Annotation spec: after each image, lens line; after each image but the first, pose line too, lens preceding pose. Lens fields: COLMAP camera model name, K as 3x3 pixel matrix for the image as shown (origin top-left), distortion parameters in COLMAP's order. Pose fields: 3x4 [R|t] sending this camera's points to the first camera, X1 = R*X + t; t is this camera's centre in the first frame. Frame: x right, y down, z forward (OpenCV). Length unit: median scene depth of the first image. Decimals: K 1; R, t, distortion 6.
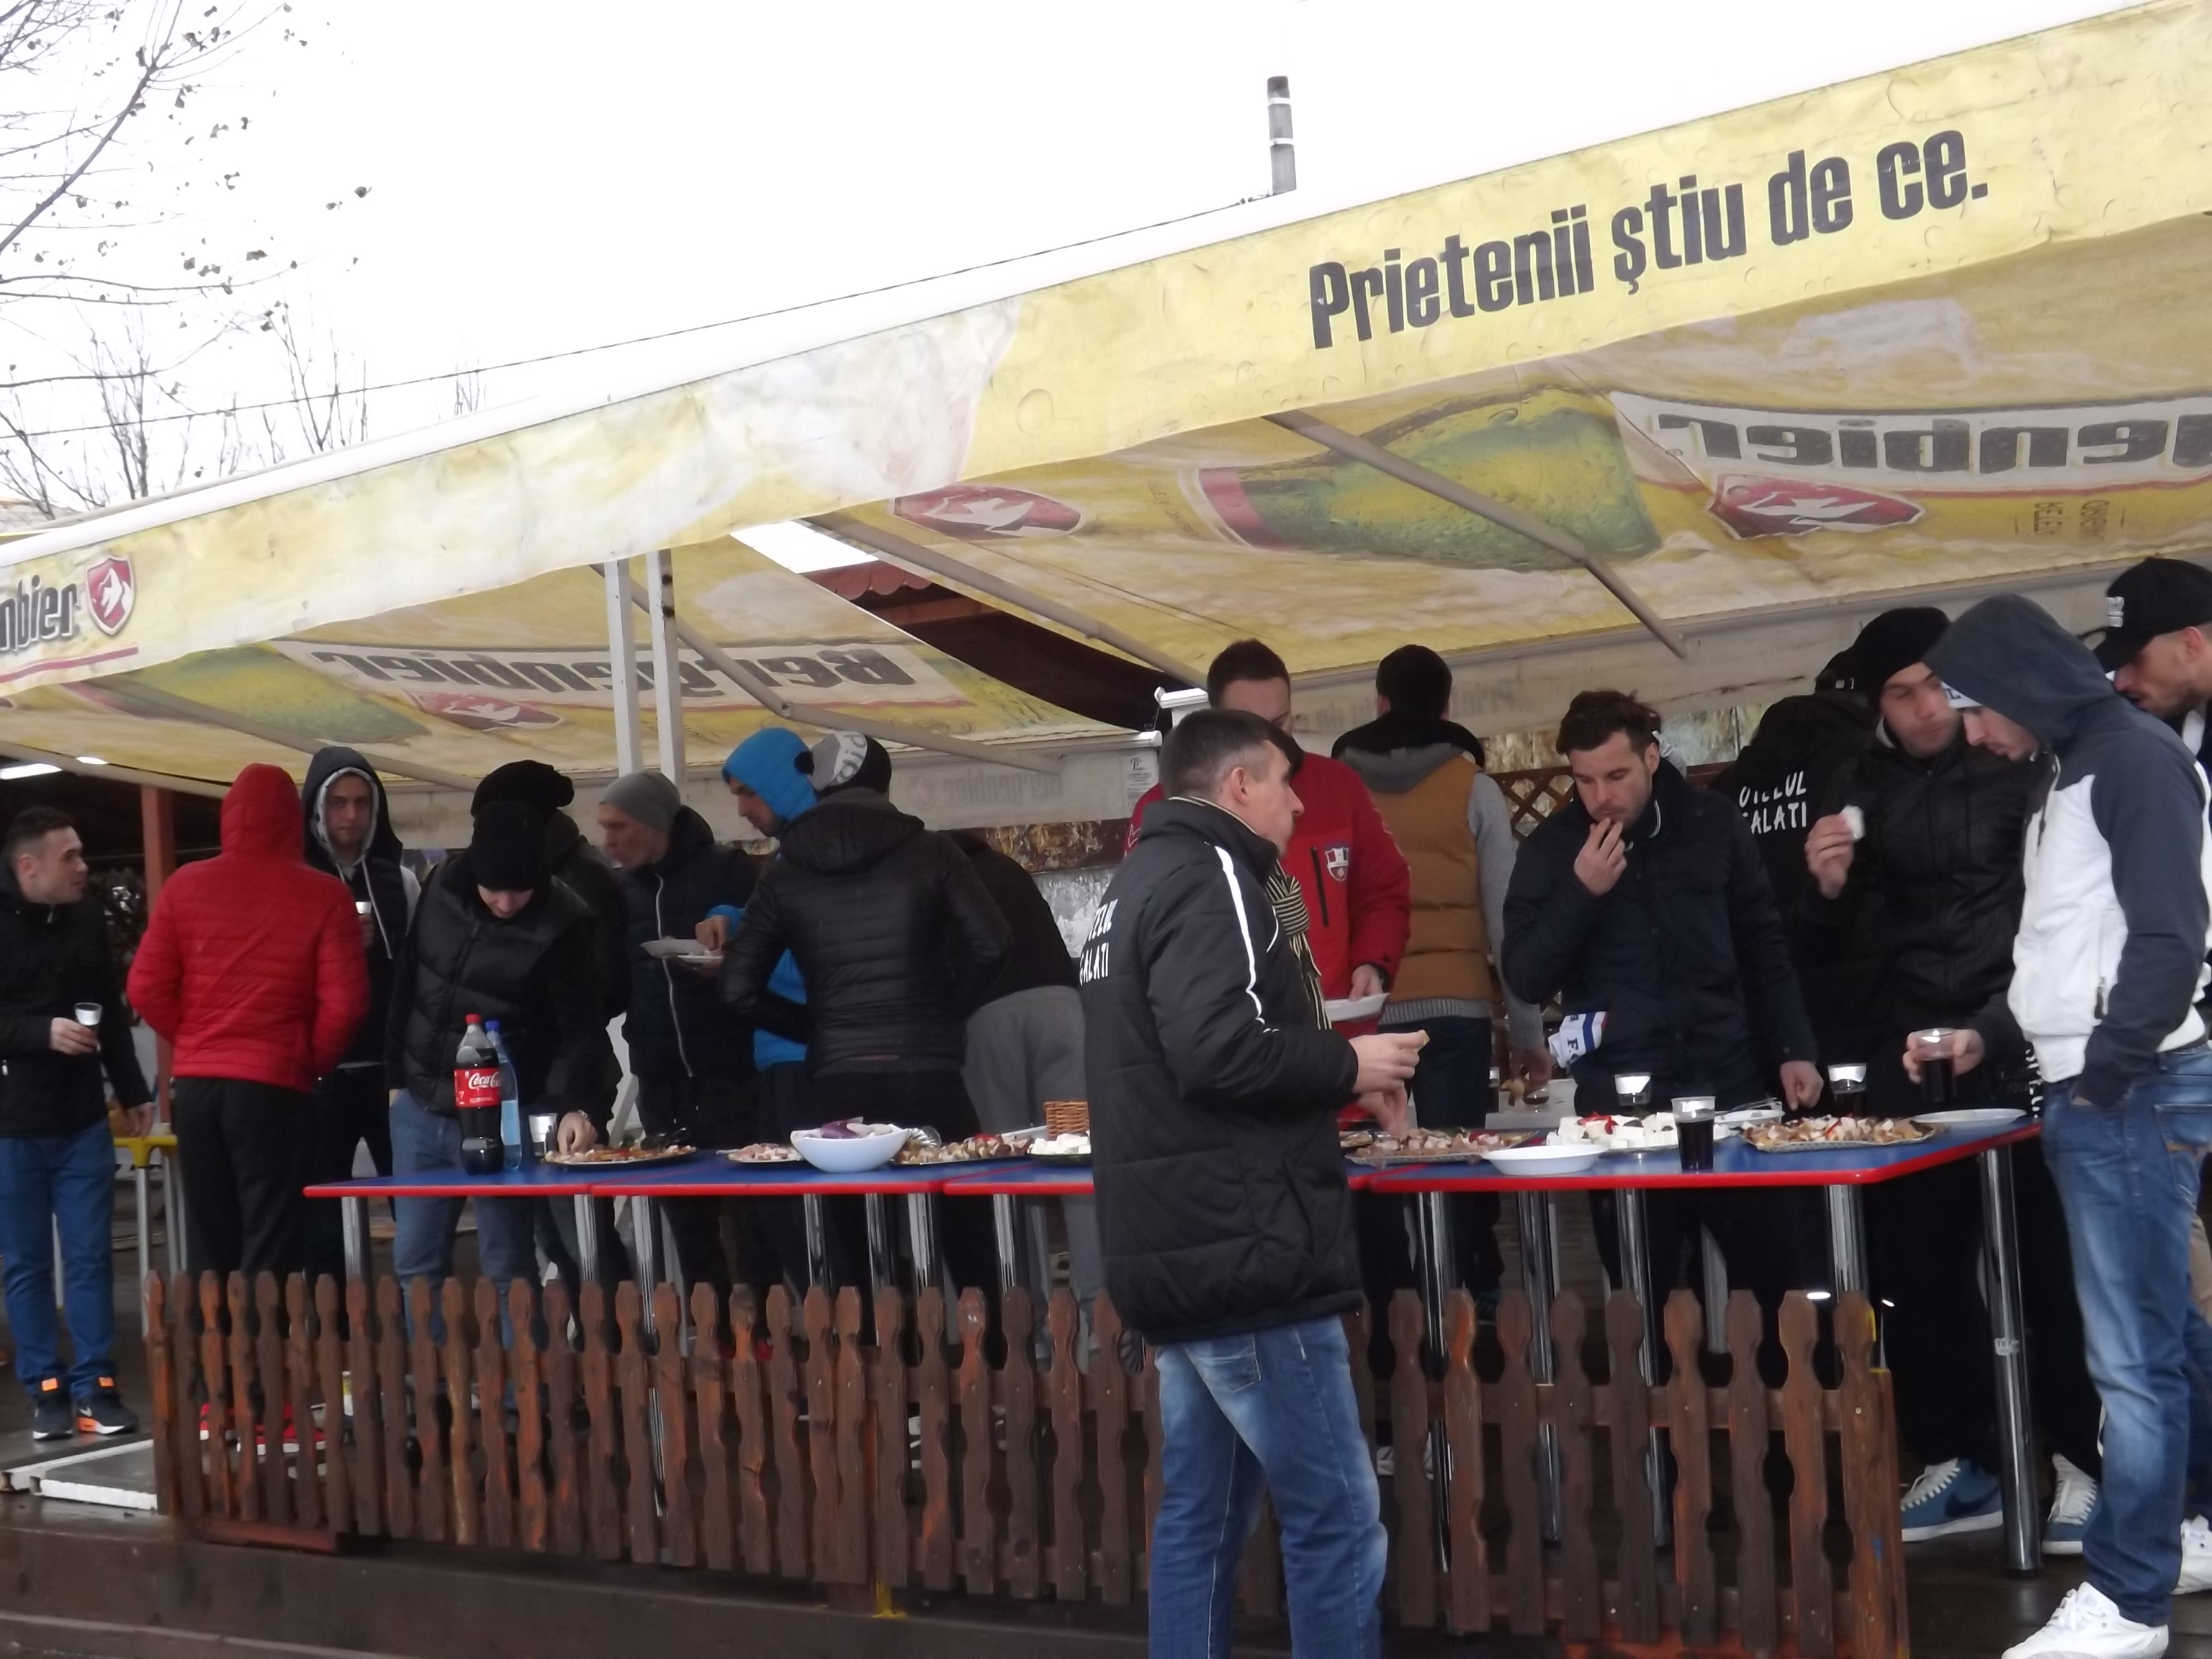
lens RADIAL K [[3123.6, 0, 1105.3], [0, 3123.6, 835.3], [0, 0, 1]] dist [-0.226932, 0.477184]
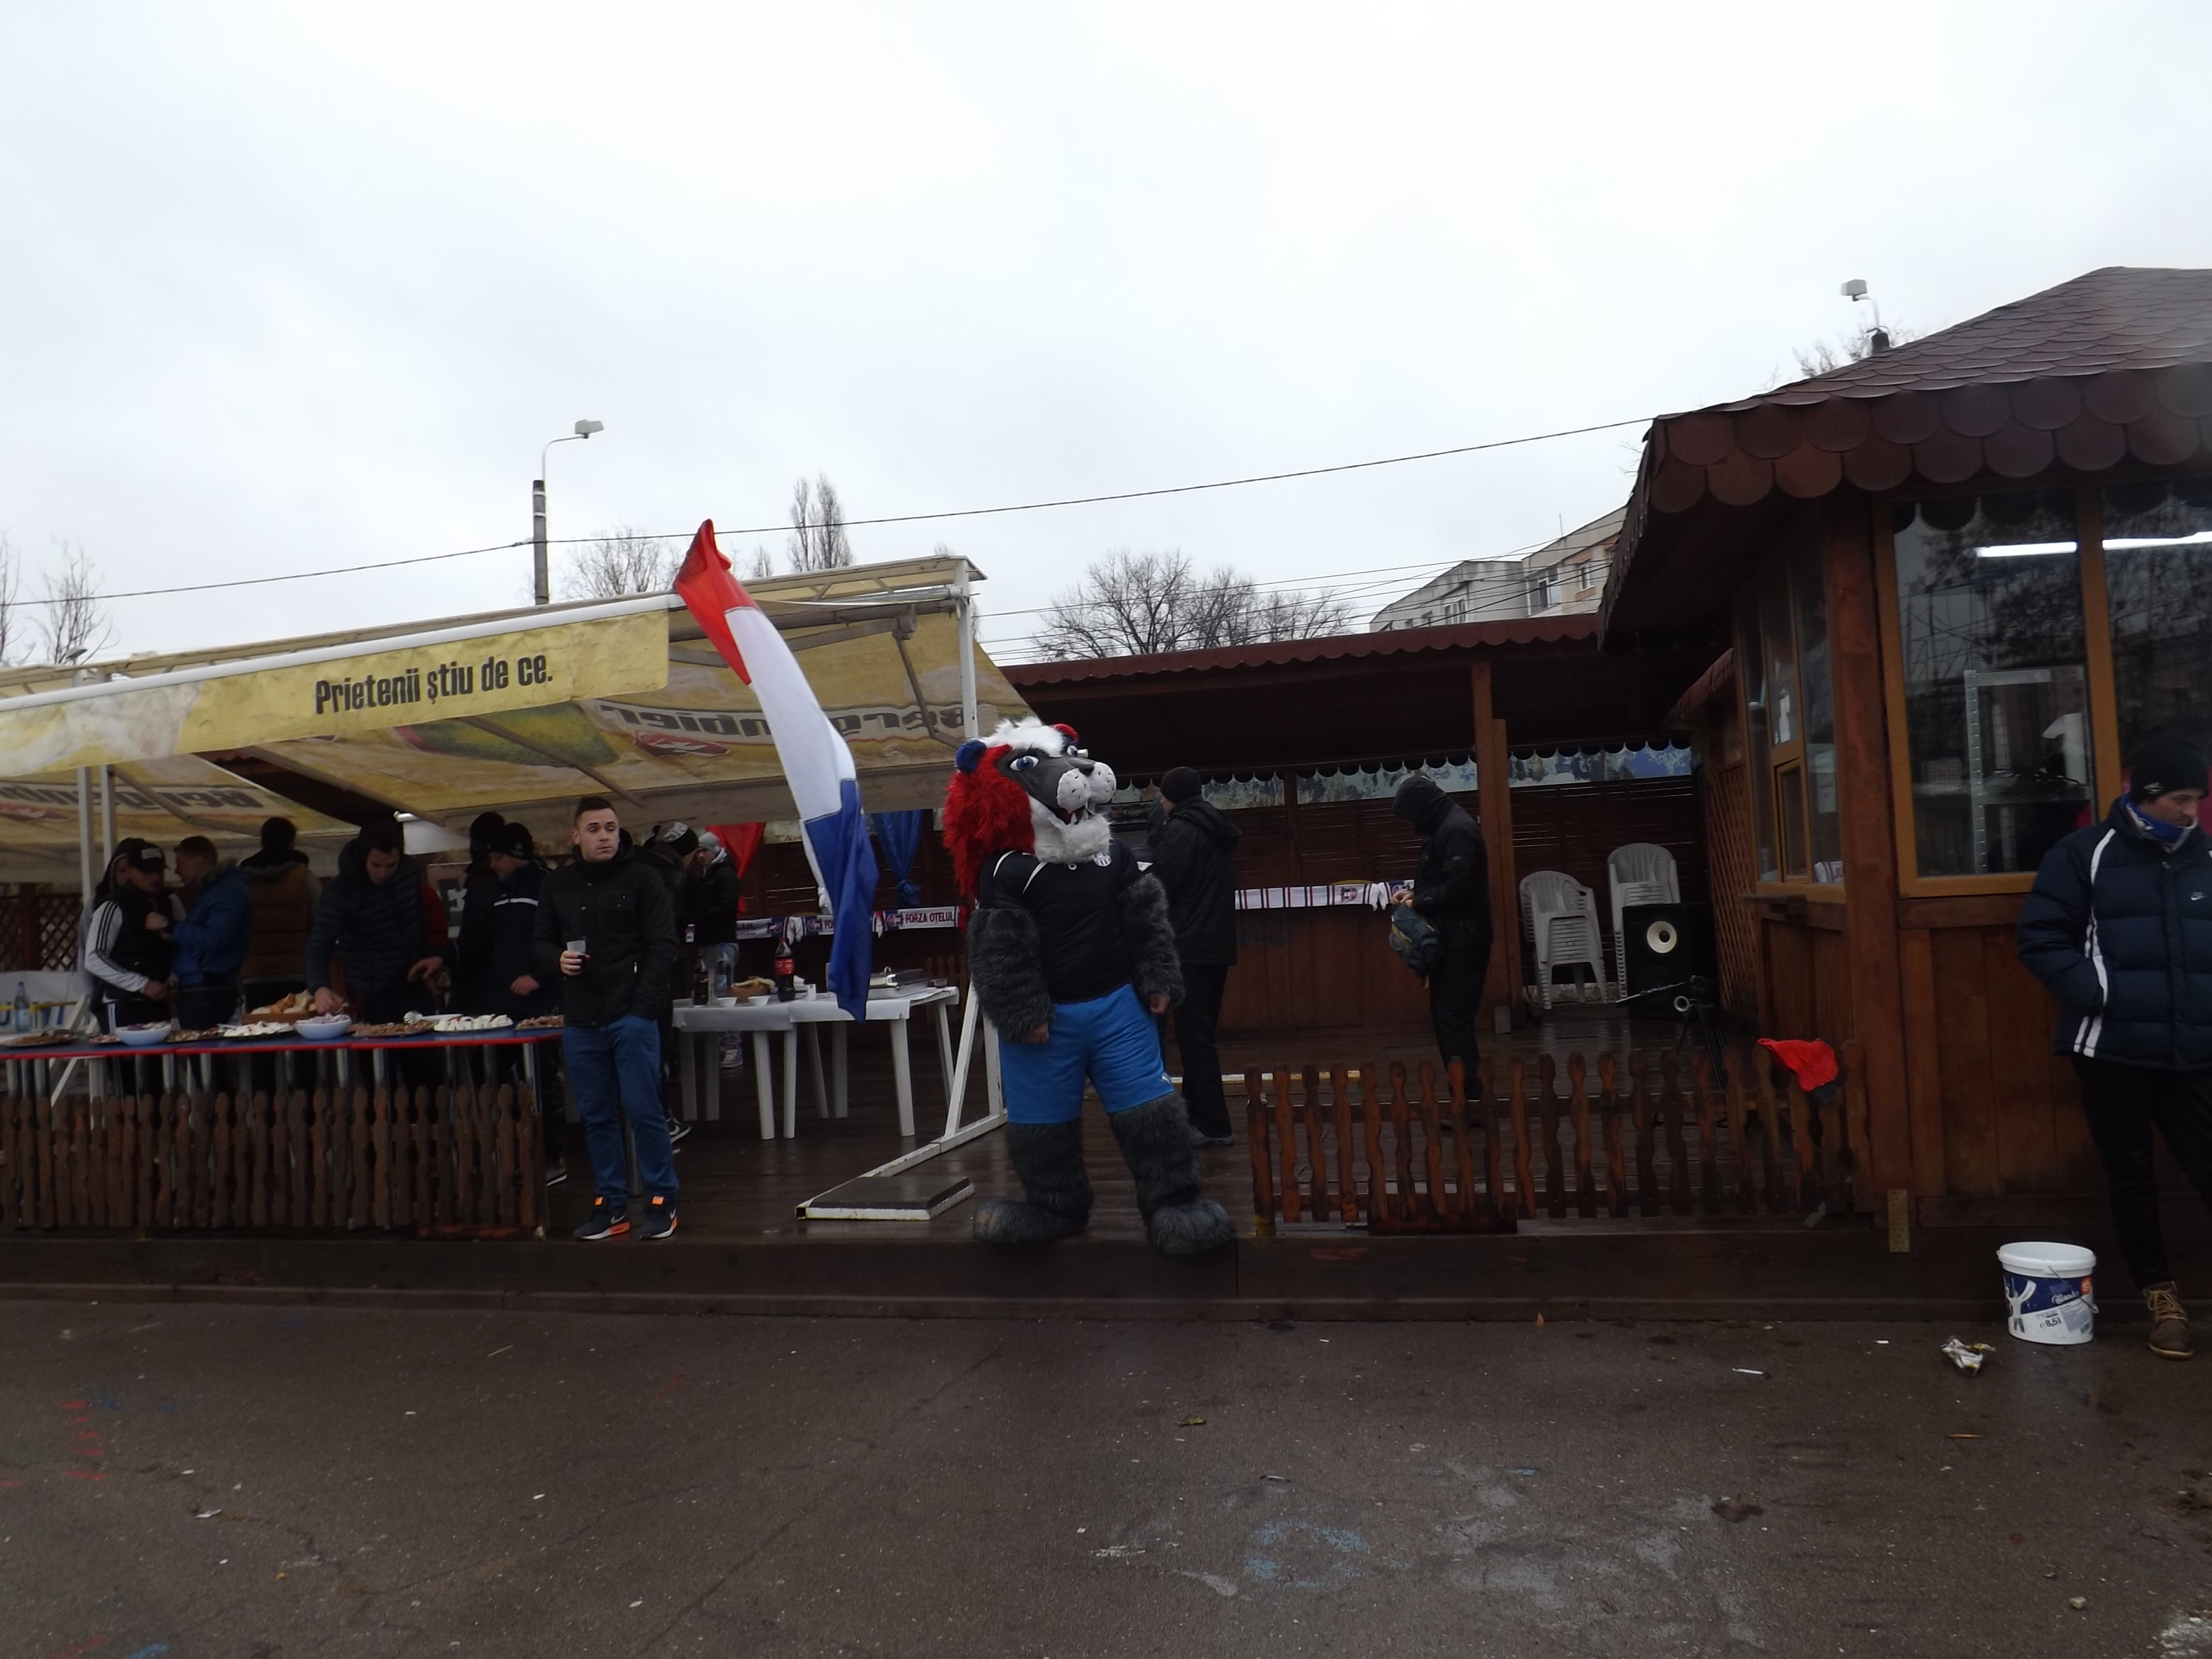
lens RADIAL K [[1616.5, 0, 1095.9], [0, 1616.5, 837.3], [0, 0, 1]] dist [-0.067338, 0.026875]
pose [[0.932076, 0.024081, 0.361462, 0.159493], [-0.016677, 0.999583, -0.023589, -0.030800], [-0.361879, 0.015959, 0.932088, -0.358525]]
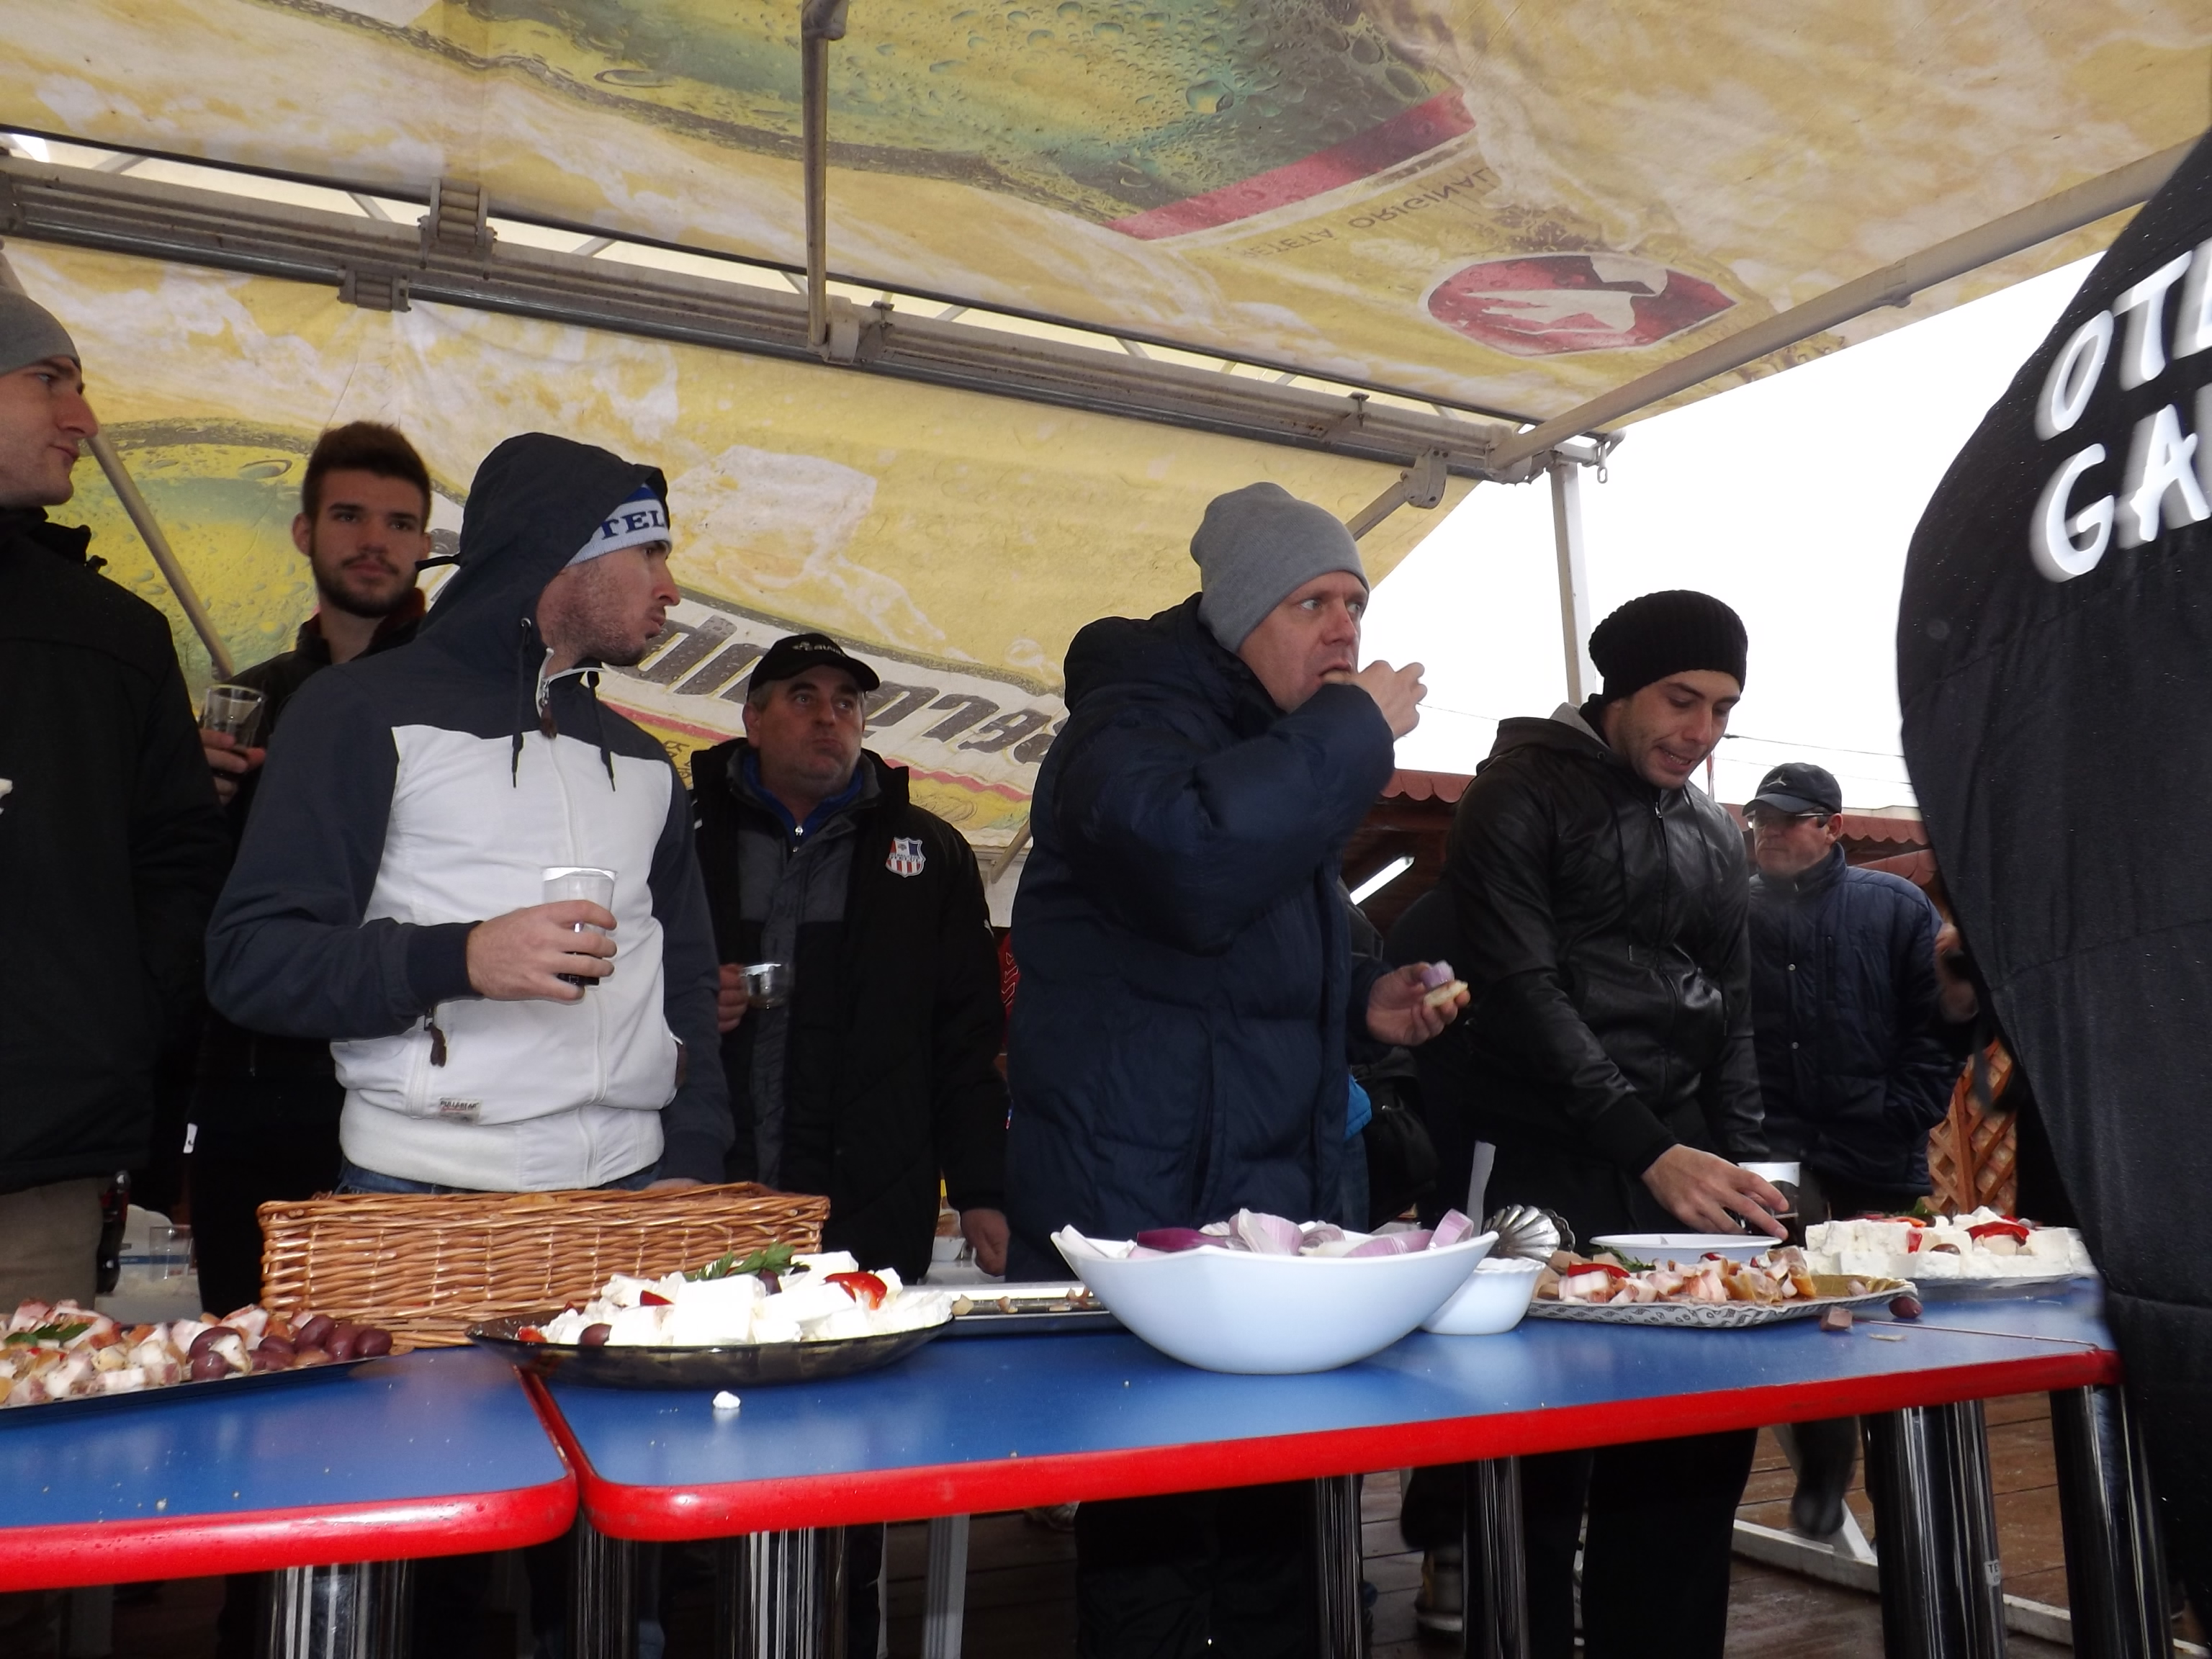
lens RADIAL K [[1610.9, 0, 1106.5], [0, 1610.9, 805.1], [0, 0, 1]] dist [-0.059301, 0.005660]
pose [[0.517782, 0.239138, 0.821410, -0.148726], [-0.037655, 0.965578, -0.257374, 0.099123], [-0.854684, 0.102333, 0.508963, 0.989797]]
